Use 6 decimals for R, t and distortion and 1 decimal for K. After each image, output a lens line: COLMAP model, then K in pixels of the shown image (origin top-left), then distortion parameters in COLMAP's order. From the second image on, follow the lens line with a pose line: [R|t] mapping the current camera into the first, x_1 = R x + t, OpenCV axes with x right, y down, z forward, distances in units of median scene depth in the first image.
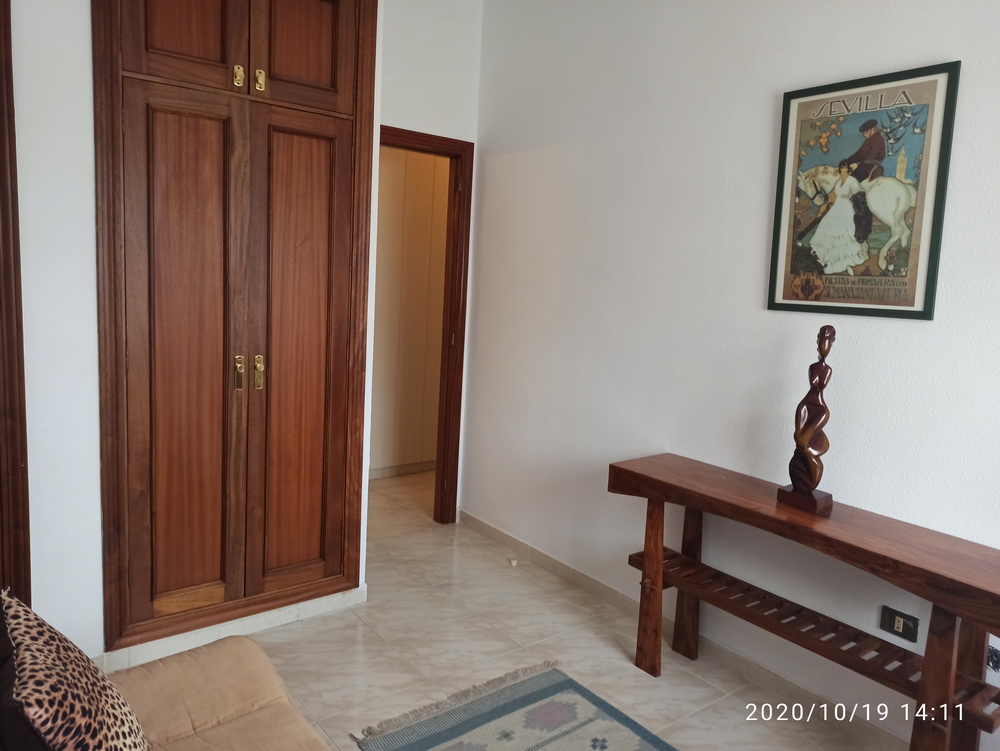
lens RADIAL K [[740.7, 0, 499.6], [0, 740.7, 367.4], [0, 0, 1]] dist [0.052894, -0.060477]
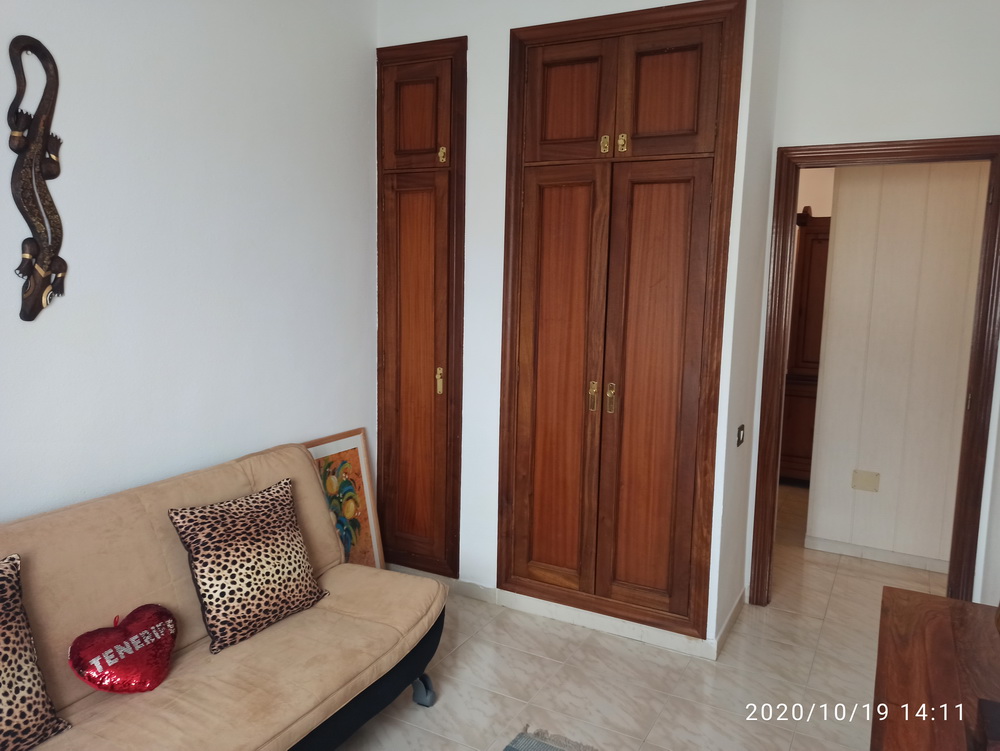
lens RADIAL K [[740.7, 0, 499.6], [0, 740.7, 367.4], [0, 0, 1]] dist [0.052894, -0.060477]
pose [[0.393299, 0.063828, -0.917192, 0.626989], [-0.126559, 0.991849, 0.014755, -0.034033], [0.910659, 0.110276, 0.398171, 0.385896]]
